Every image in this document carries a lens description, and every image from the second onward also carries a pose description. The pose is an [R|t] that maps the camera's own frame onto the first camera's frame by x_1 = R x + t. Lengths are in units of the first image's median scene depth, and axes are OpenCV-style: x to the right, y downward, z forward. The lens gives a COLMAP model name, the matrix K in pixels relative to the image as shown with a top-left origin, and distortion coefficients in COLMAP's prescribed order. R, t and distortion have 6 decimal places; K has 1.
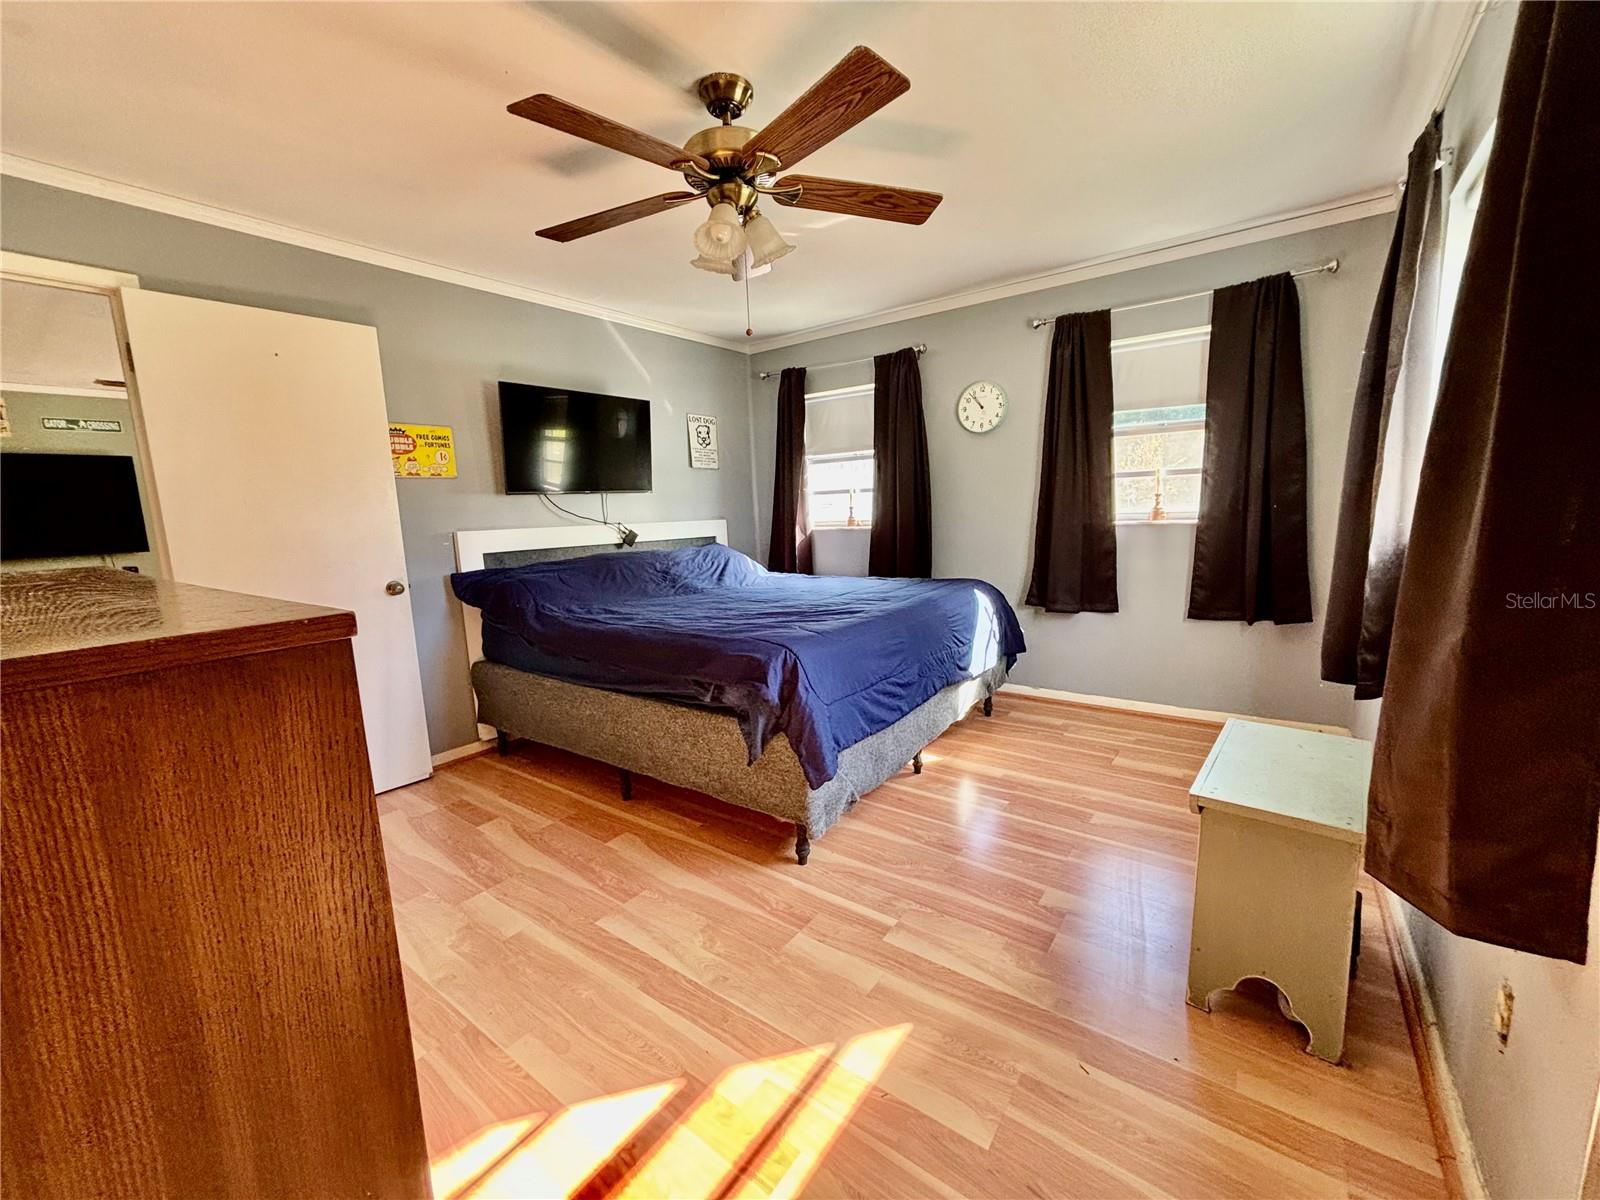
lens RADIAL K [[642.7, 0, 800.9], [0, 642.7, 605.2], [0, 0, 1]] dist [-0.002664, -0.000639]
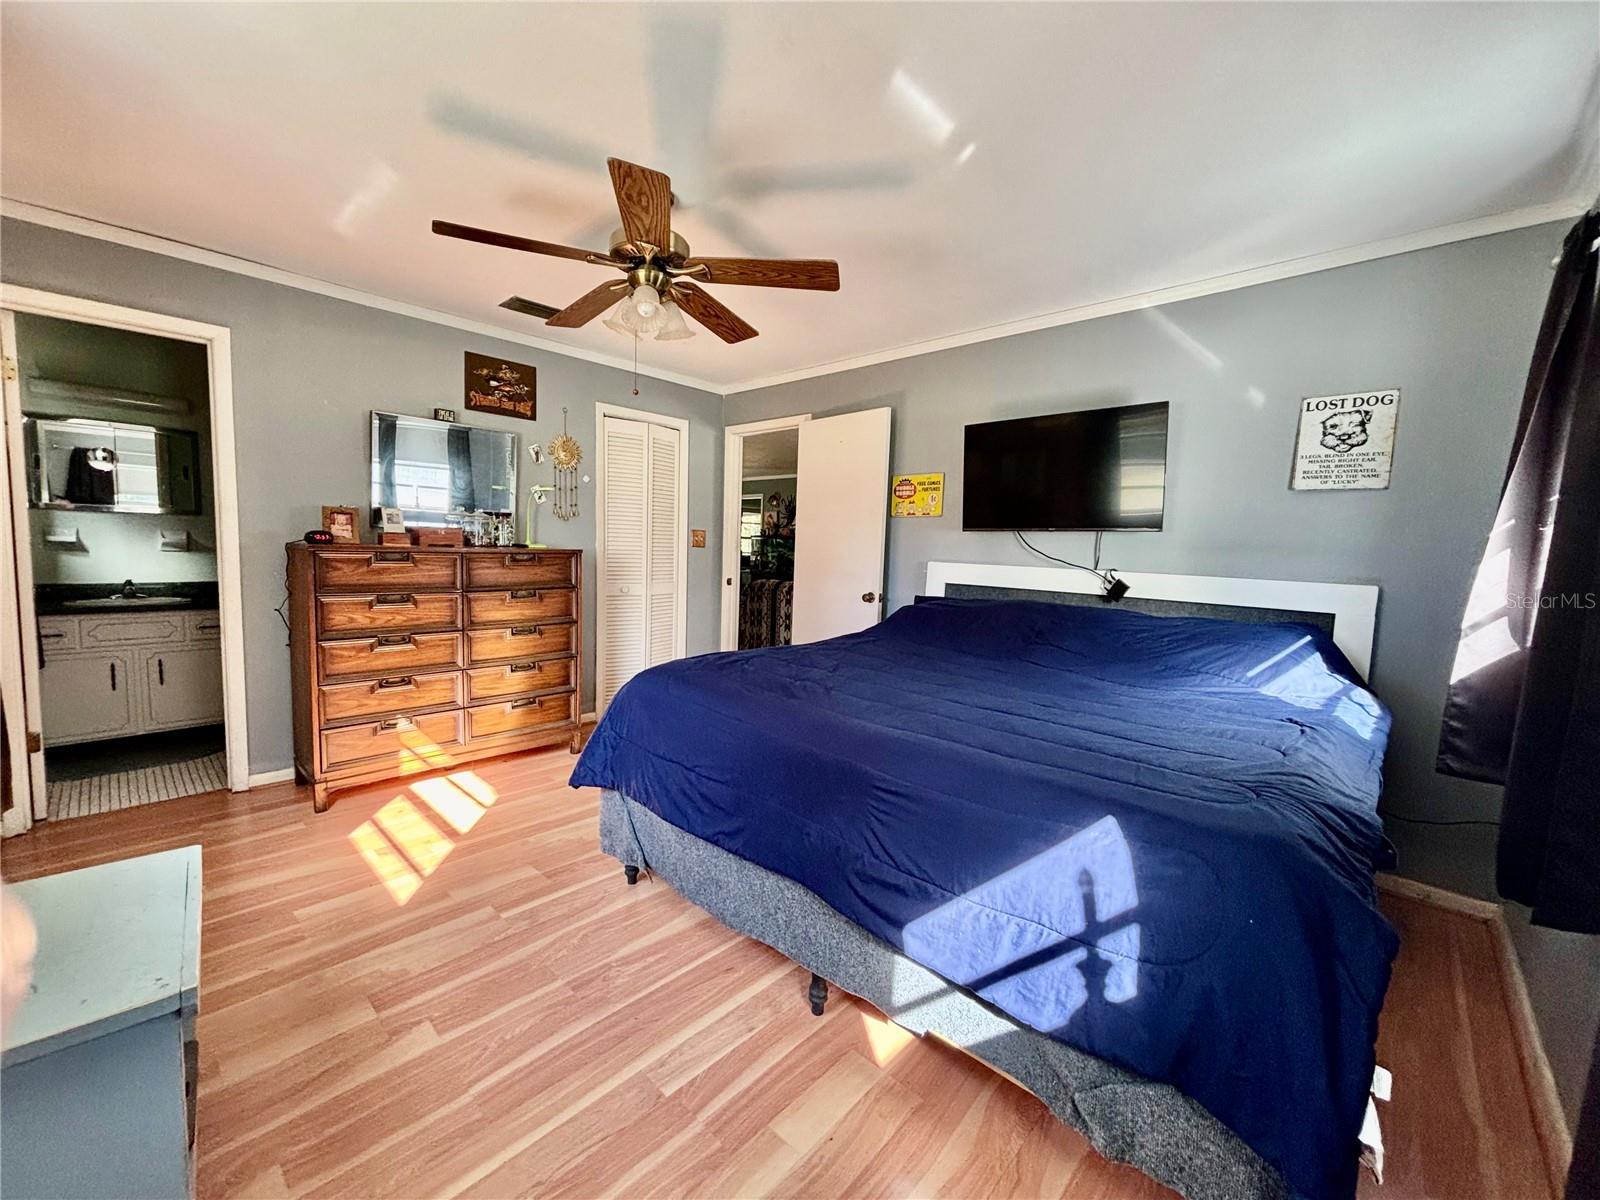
lens RADIAL K [[642.7, 0, 802.3], [0, 642.7, 602.6], [0, 0, 1]] dist [-0.002664, -0.000639]
pose [[-0.118543, 0.124348, -0.985132, 0.647540], [-0.175907, 0.973805, 0.144085, -0.165983], [0.977243, 0.190372, -0.093564, 0.879994]]
